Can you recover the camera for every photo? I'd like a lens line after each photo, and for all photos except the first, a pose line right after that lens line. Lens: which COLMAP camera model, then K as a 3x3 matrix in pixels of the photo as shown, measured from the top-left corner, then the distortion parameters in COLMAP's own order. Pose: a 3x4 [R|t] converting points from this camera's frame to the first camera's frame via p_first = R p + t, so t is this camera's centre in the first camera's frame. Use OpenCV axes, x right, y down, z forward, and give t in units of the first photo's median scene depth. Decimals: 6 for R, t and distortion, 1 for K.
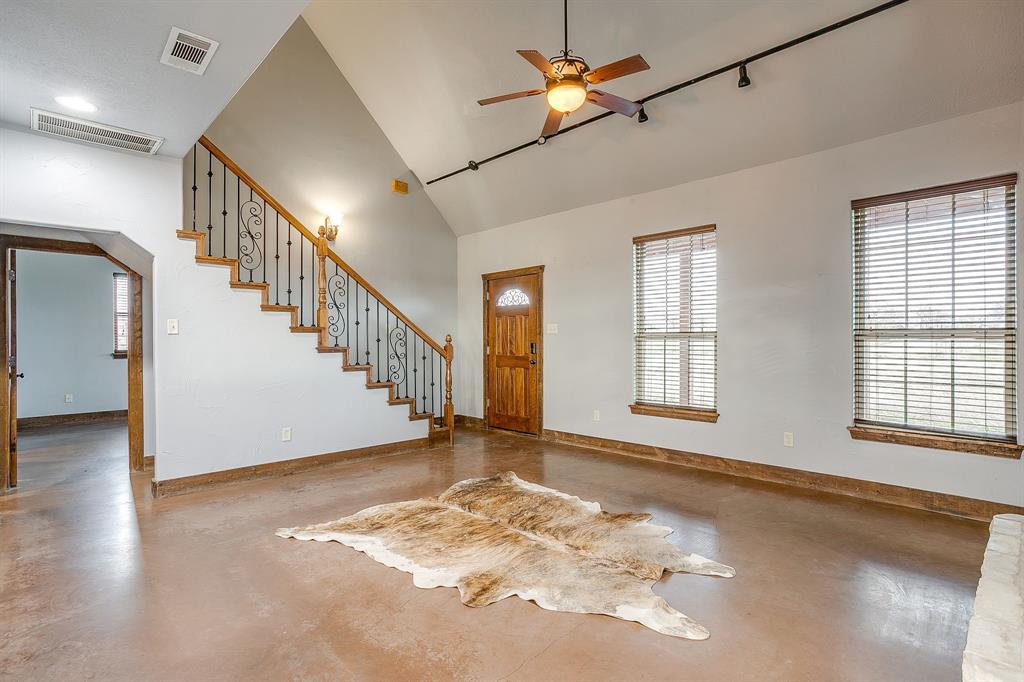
lens RADIAL K [[504.2, 0, 512.0], [0, 504.2, 341.0], [0, 0, 1]] dist [-0.062029, 0.039870]
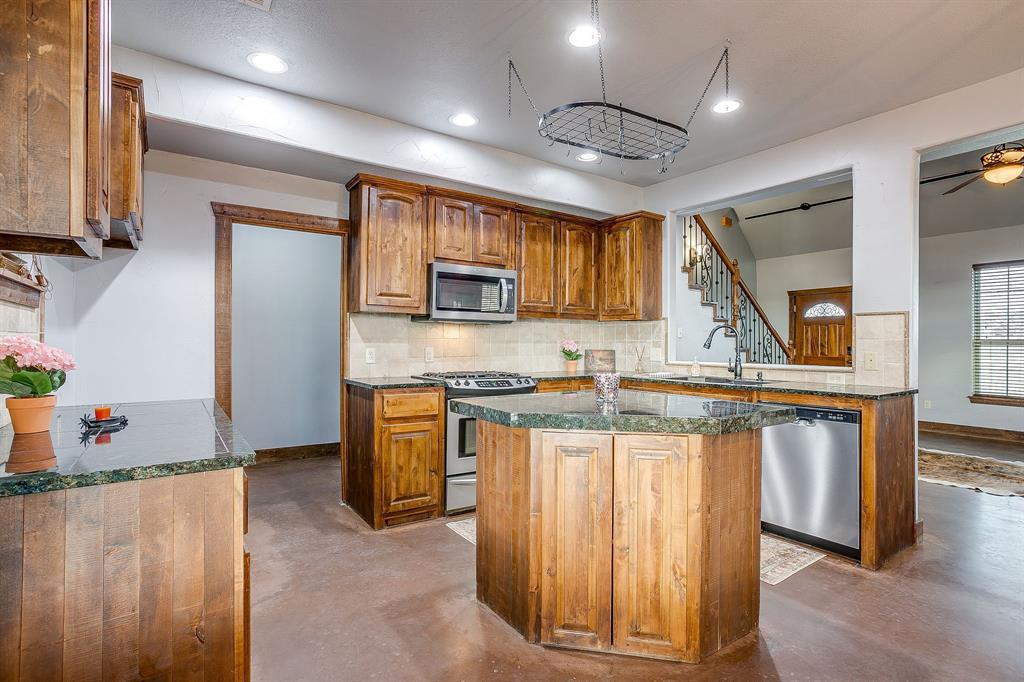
lens RADIAL K [[504.2, 0, 512.0], [0, 504.2, 341.0], [0, 0, 1]] dist [-0.062029, 0.039870]
pose [[0.988908, 0.009790, -0.148208, -1.001390], [-0.010486, 0.999937, -0.003910, 0.005640], [0.148160, 0.005421, 0.988948, -0.562840]]
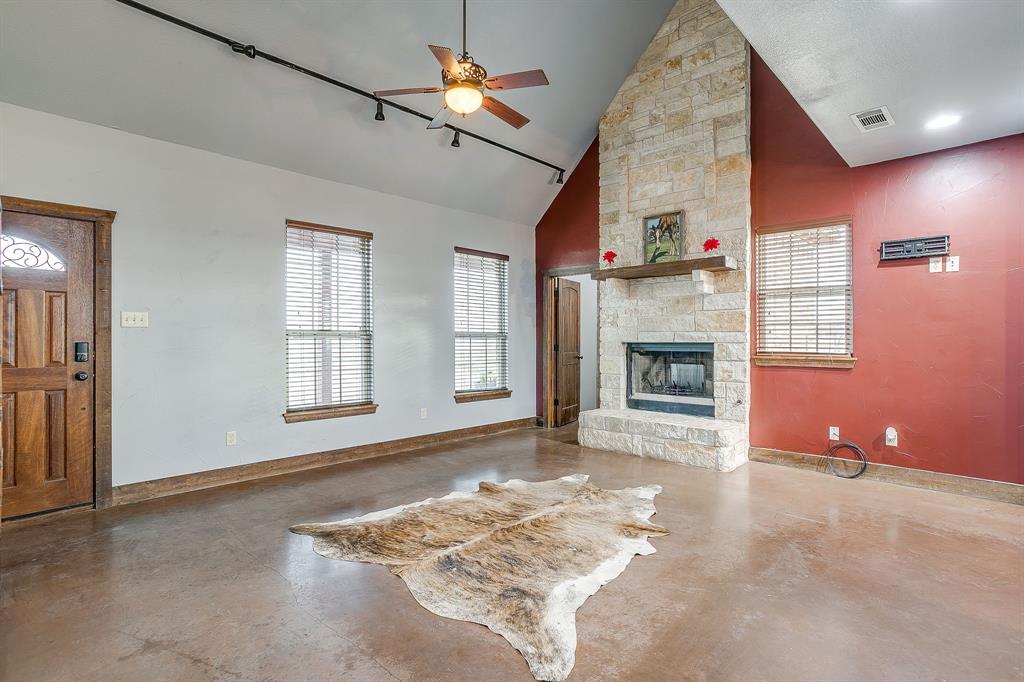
lens RADIAL K [[500.3, 0, 508.0], [0, 500.3, 335.7], [0, 0, 1]] dist [-0.063032, 0.040685]
pose [[-0.032622, 0.009825, 0.999419, -0.855374], [0.001941, 0.999950, -0.009767, 0.004475], [-0.999466, 0.001621, -0.032639, 0.891935]]
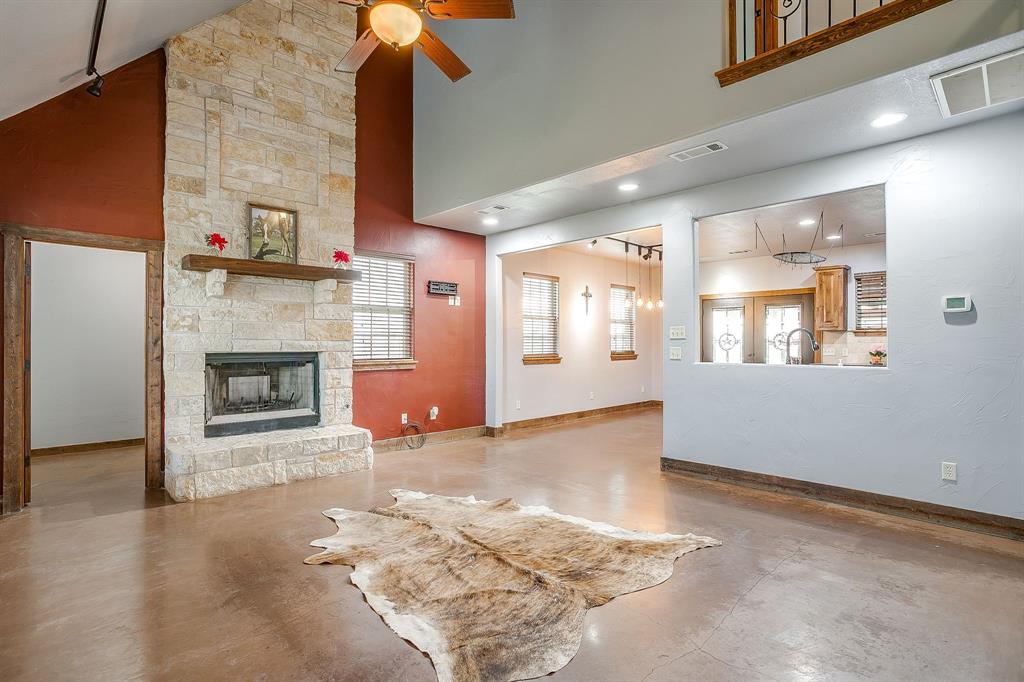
lens RADIAL K [[504.2, 0, 512.0], [0, 504.2, 341.0], [0, 0, 1]] dist [-0.062029, 0.039870]
pose [[-0.999969, 0.007827, 0.000644, -0.060333], [0.007823, 0.999950, -0.006261, -0.004458], [-0.000693, -0.006256, -0.999980, 1.653257]]
